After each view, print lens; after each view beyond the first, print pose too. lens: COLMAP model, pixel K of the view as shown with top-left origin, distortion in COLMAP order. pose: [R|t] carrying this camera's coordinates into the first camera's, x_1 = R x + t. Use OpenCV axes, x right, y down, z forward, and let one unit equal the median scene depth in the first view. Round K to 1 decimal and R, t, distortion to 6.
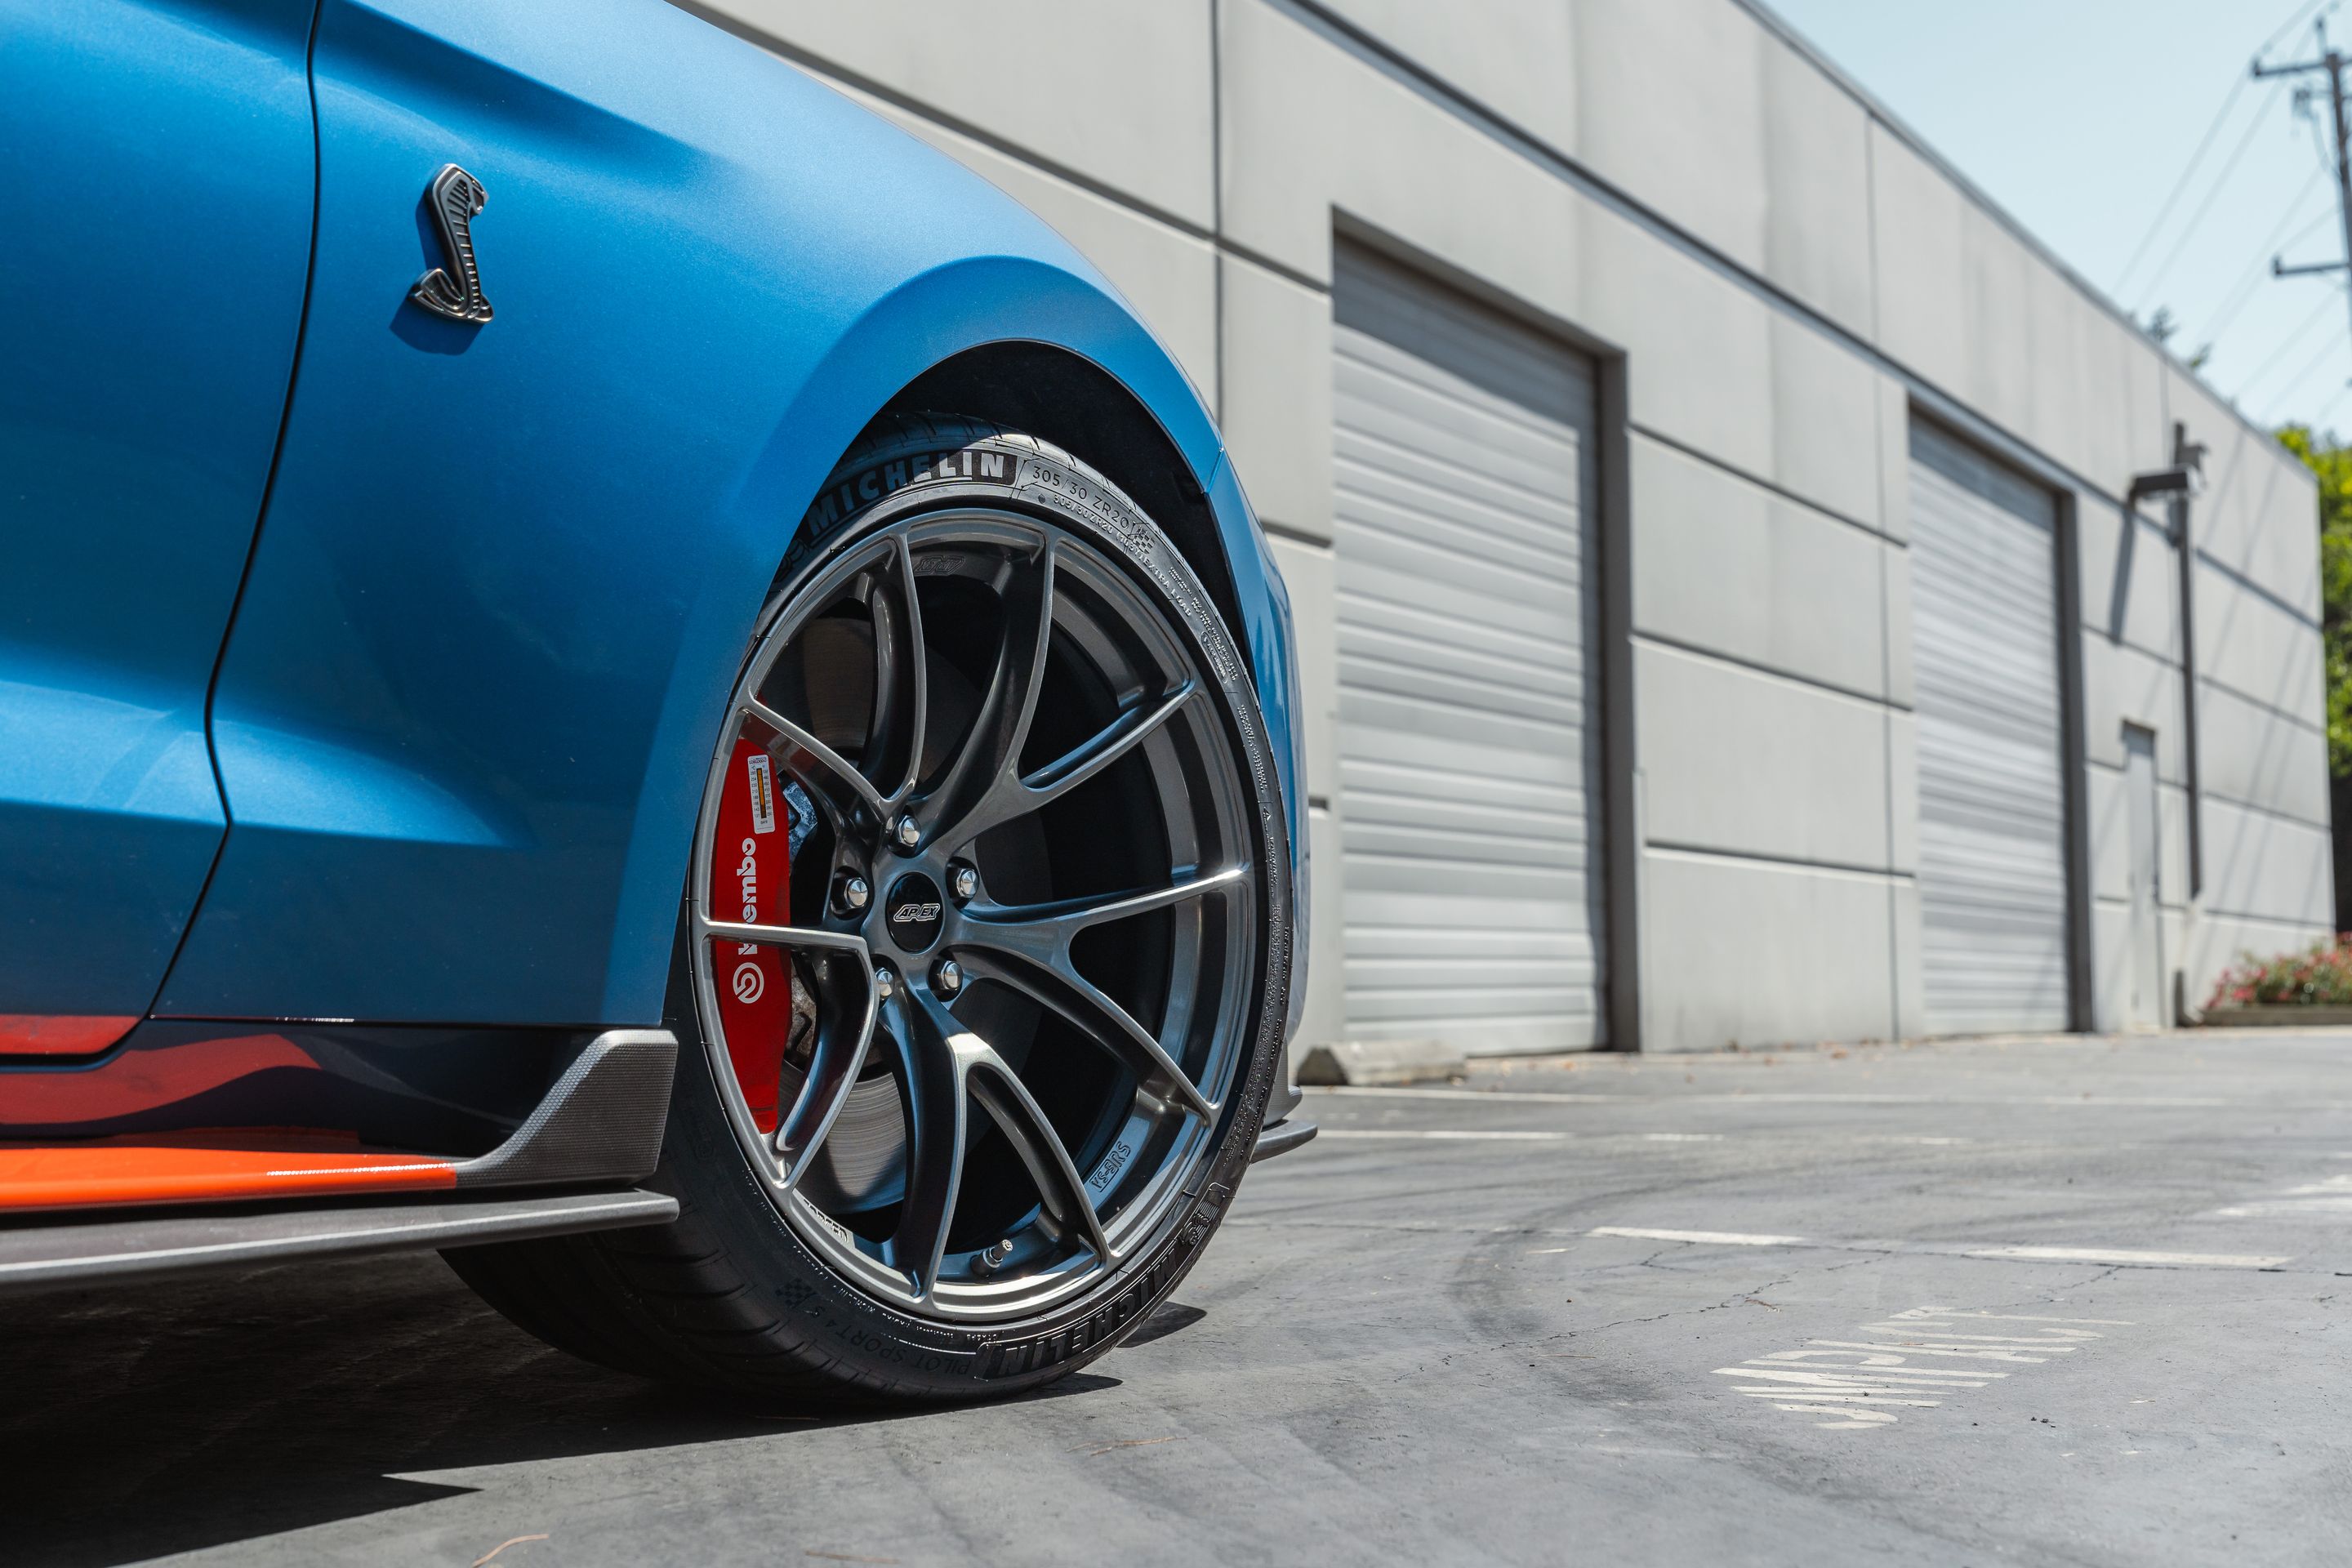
lens RADIAL K [[3526.7, 0, 1176.0], [0, 3526.7, 784.0], [0, 0, 1]] dist [-0.064973, -0.056355]
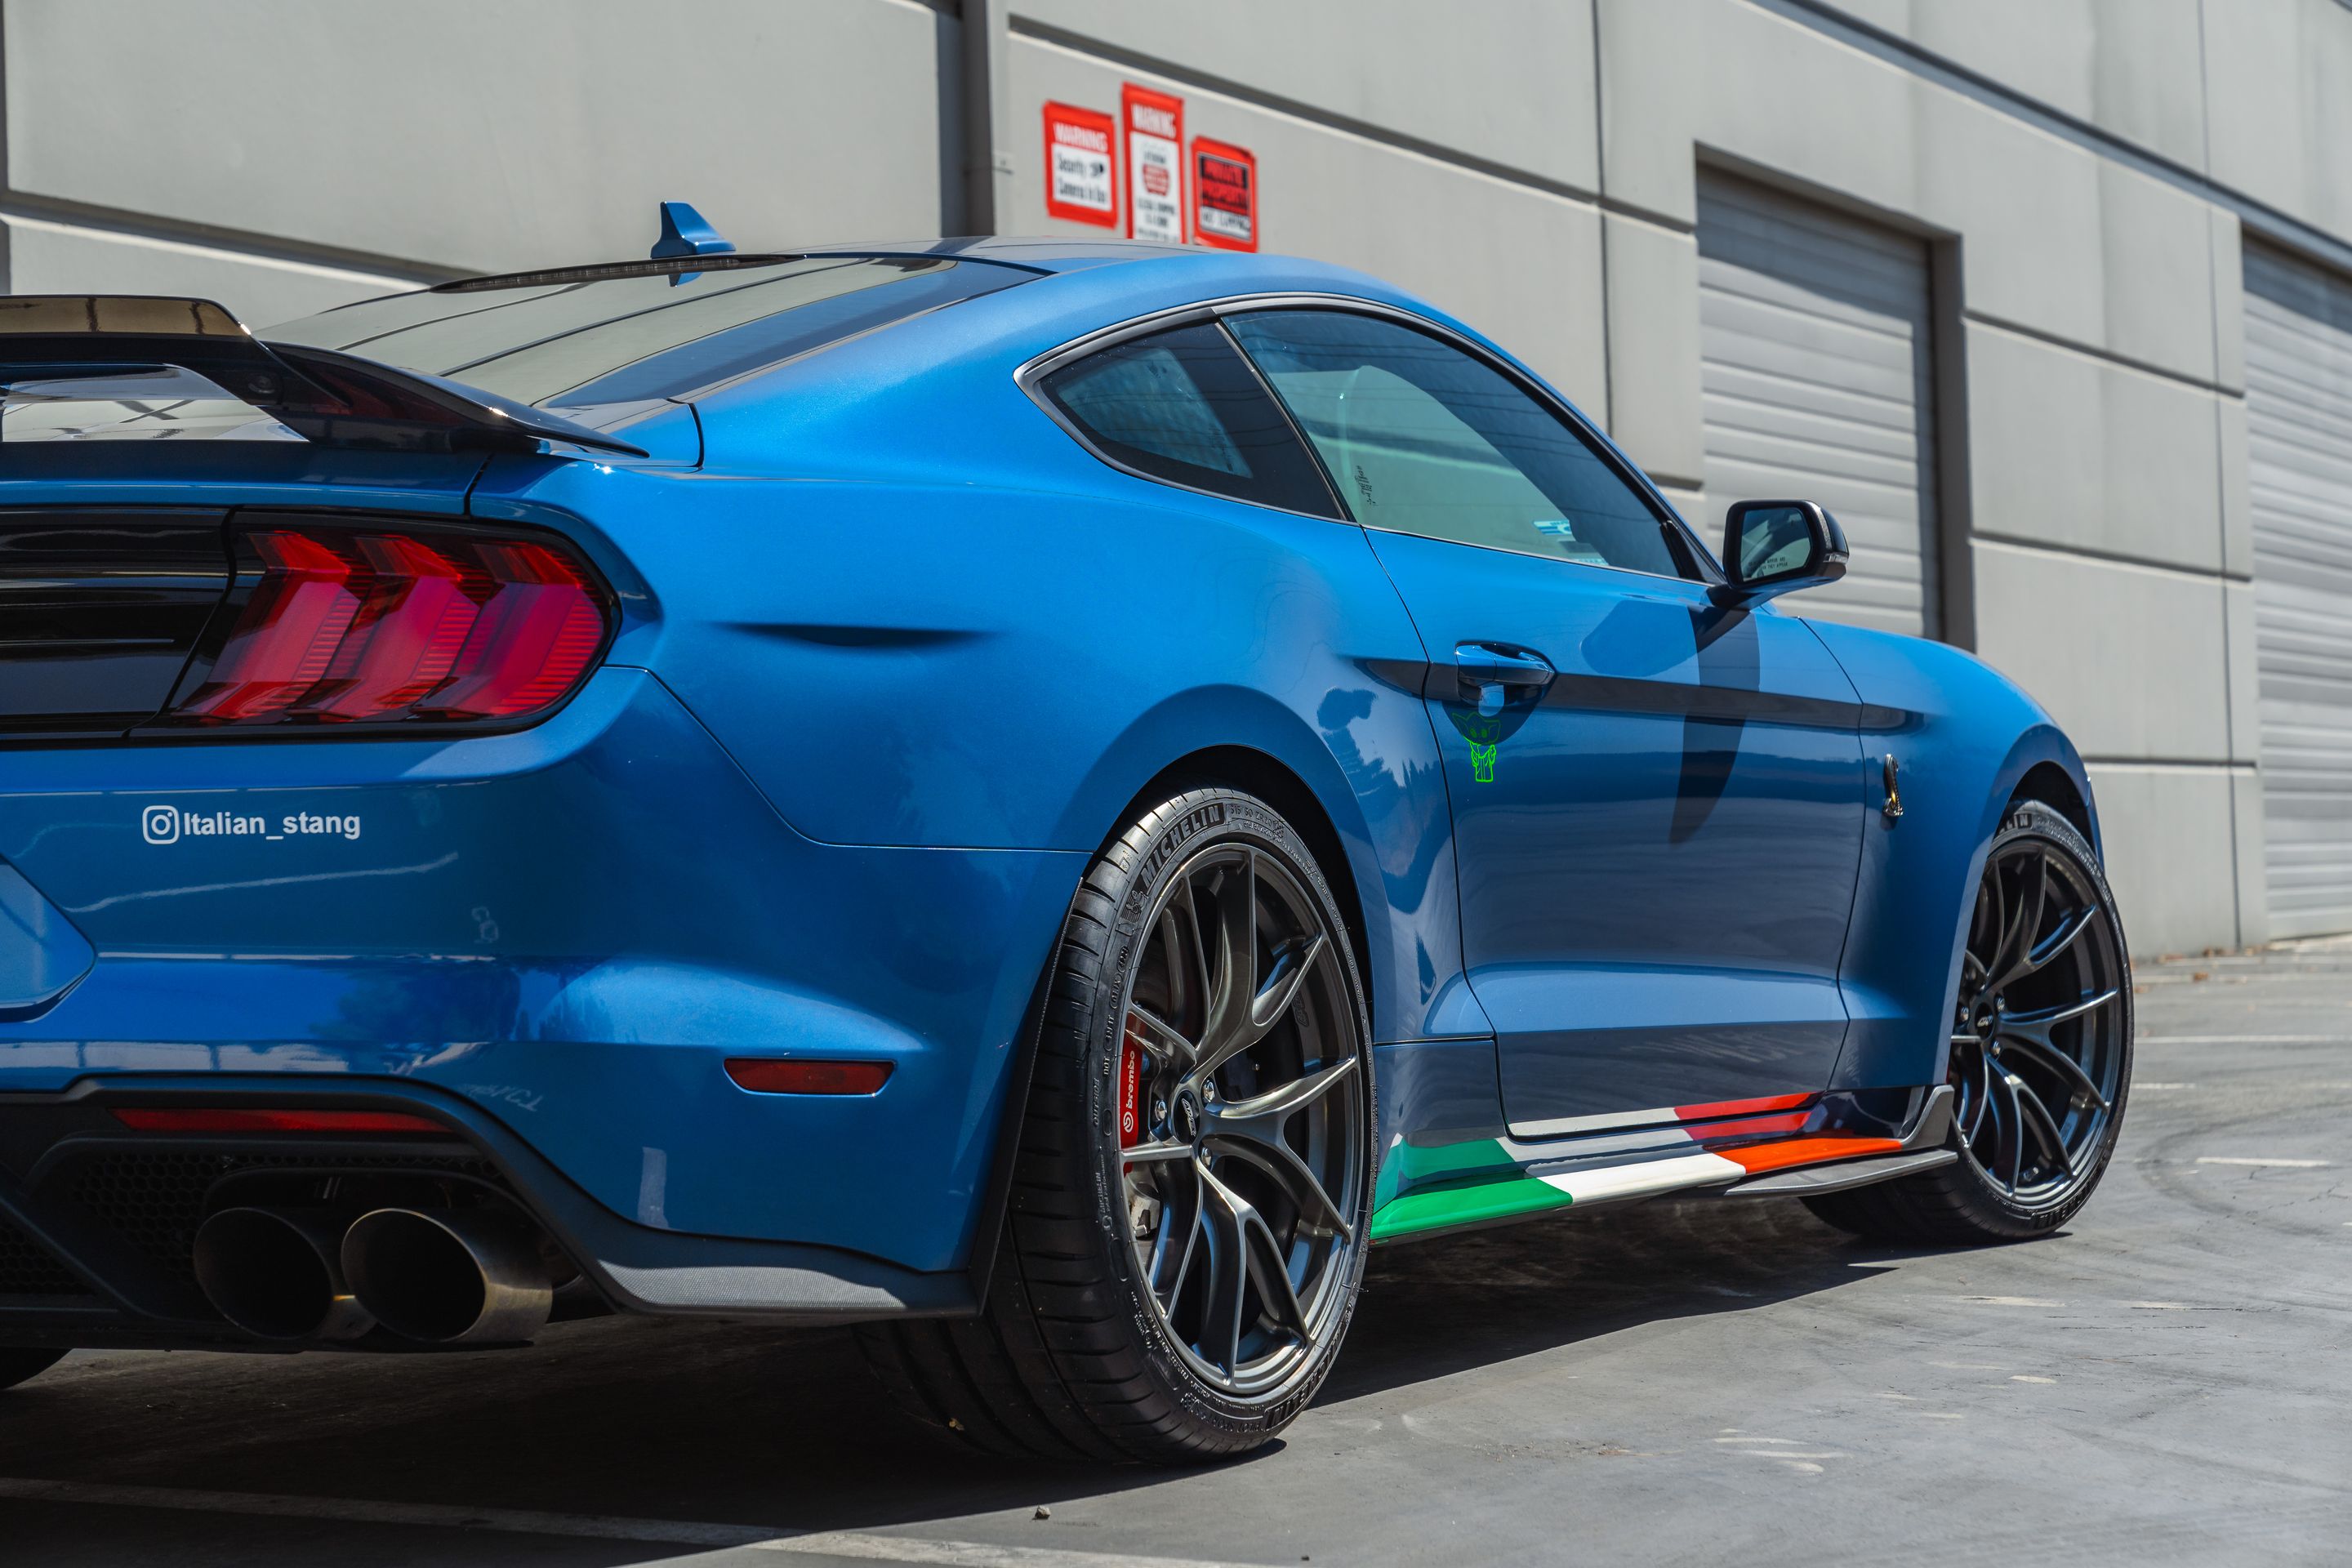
lens RADIAL K [[5135.3, 0, 1176.0], [0, 5135.3, 784.0], [0, 0, 1]] dist [-0.054791, 0.315147]
pose [[0.999616, -0.022209, 0.016567, -0.110163], [0.021375, 0.998573, 0.048935, -0.048788], [-0.017630, -0.048562, 0.998665, -0.381480]]
